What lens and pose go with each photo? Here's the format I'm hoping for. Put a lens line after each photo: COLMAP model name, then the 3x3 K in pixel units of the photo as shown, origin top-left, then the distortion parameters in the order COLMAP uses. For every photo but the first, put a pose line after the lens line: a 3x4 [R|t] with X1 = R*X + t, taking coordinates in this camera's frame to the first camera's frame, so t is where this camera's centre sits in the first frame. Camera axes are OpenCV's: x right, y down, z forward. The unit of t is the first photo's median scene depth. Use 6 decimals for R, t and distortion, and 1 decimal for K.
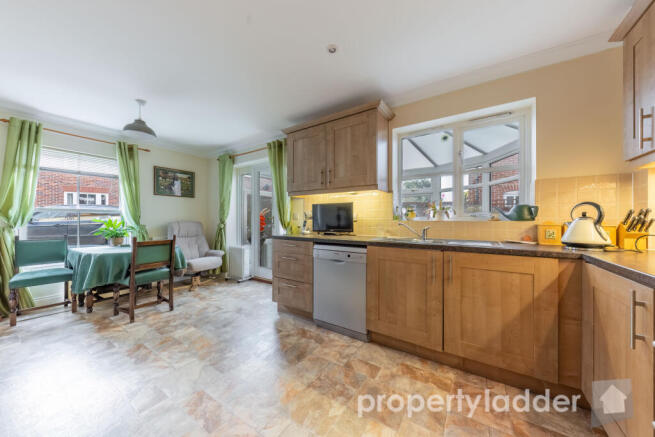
lens RADIAL K [[219.7, 0, 328.8], [0, 219.7, 217.7], [0, 0, 1]] dist [0.001716, -0.003282]
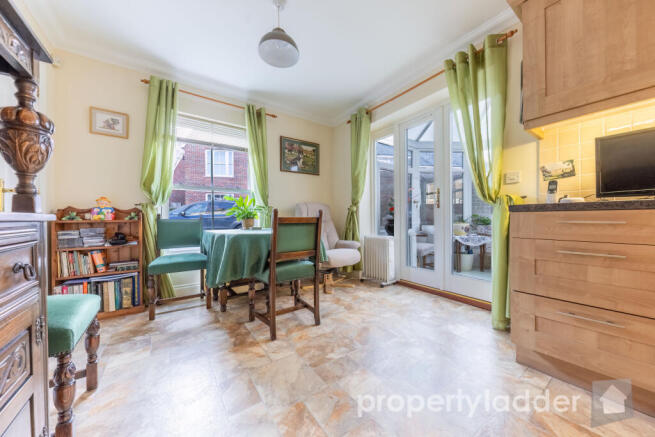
lens RADIAL K [[219.7, 0, 328.8], [0, 219.7, 217.7], [0, 0, 1]] dist [0.001716, -0.003282]
pose [[0.930312, -0.011944, -0.366576, -0.440817], [0.012870, 0.999917, 0.000081, 0.100834], [0.366544, -0.004793, 0.930388, 0.399477]]
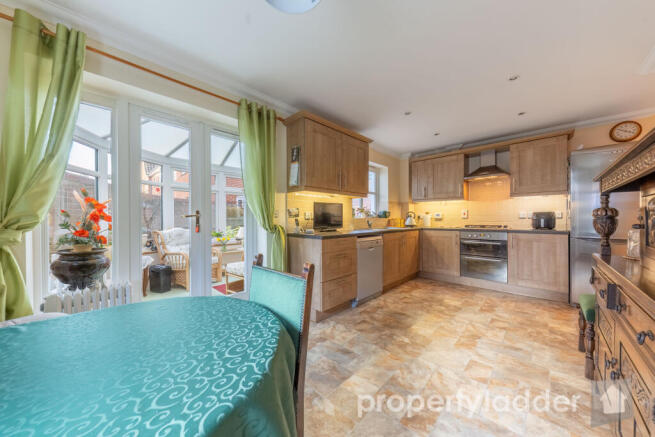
lens RADIAL K [[219.7, 0, 328.8], [0, 219.7, 217.7], [0, 0, 1]] dist [0.001716, -0.003282]
pose [[0.211789, -0.001513, 0.977314, -1.061015], [-0.002041, 0.999996, 0.001991, 0.007688], [-0.977313, -0.002416, 0.211785, 0.762975]]
